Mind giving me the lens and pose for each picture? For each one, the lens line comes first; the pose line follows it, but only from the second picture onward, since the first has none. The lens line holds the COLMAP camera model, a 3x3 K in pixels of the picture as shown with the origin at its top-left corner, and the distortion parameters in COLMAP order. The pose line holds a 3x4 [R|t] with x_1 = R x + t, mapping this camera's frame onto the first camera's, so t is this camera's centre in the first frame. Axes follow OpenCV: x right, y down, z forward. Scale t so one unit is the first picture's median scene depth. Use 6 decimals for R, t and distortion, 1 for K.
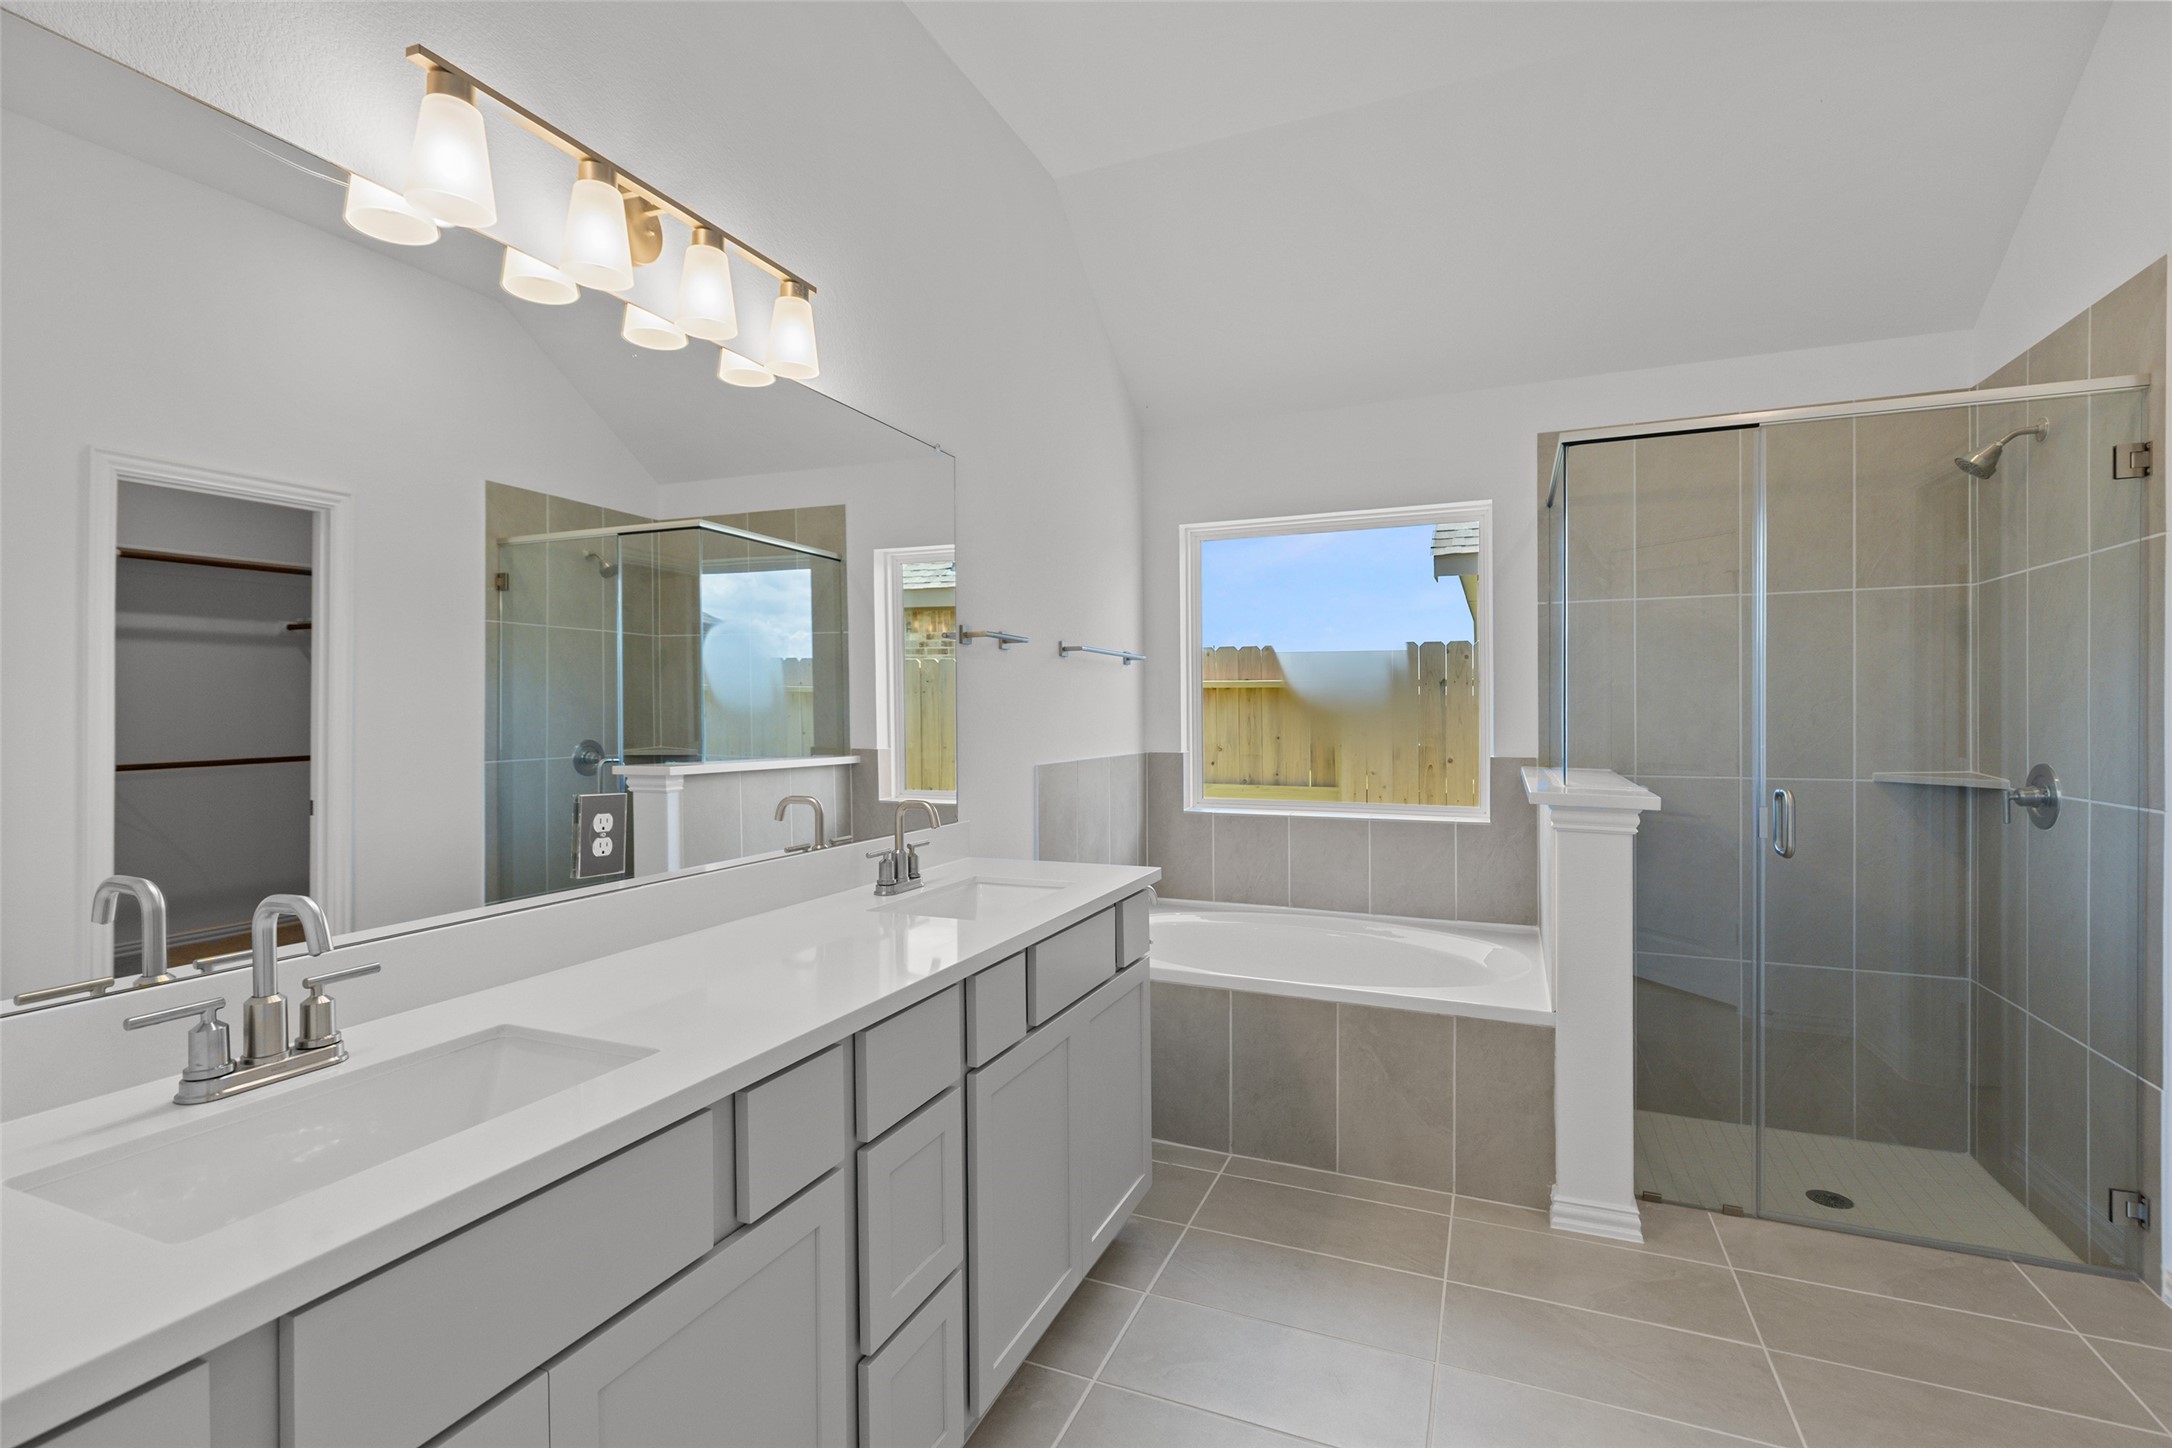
lens RADIAL K [[1004.3, 0, 1073.4], [0, 1004.3, 714.2], [0, 0, 1]] dist [0.004763, -0.001703]
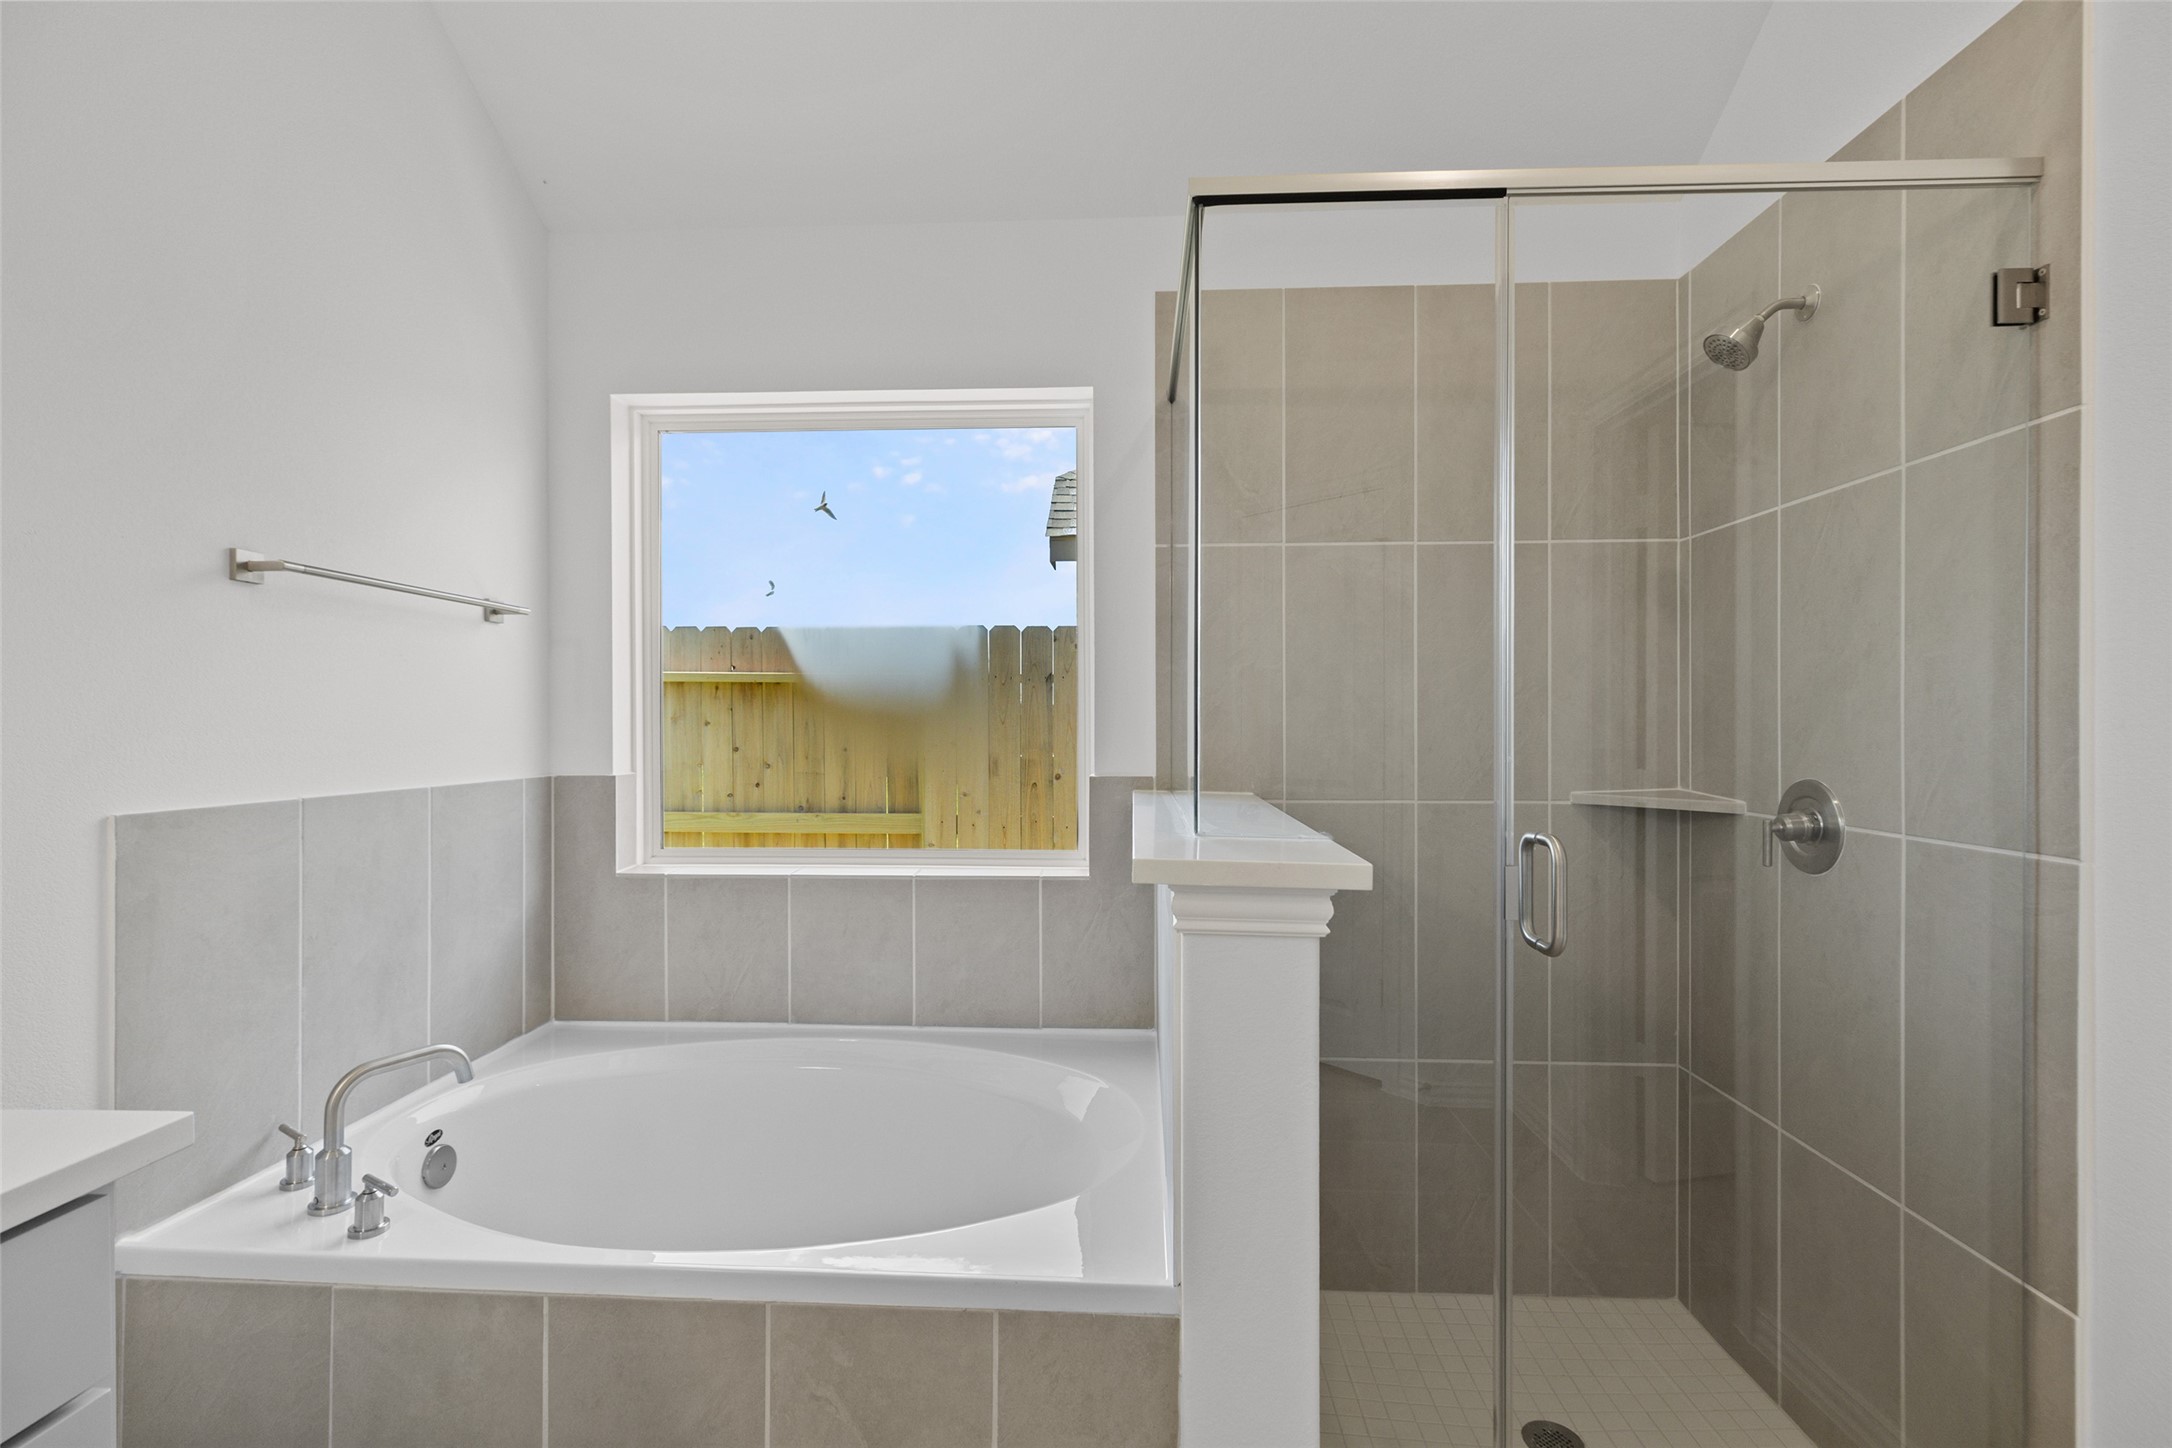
lens RADIAL K [[1004.3, 0, 1086.2], [0, 1004.3, 728.1], [0, 0, 1]] dist [0.004763, -0.001703]
pose [[0.936796, 0.000981, 0.349875, 0.206898], [-0.001657, 0.999997, 0.001633, 0.010993], [-0.349873, -0.002110, 0.936795, 0.436010]]
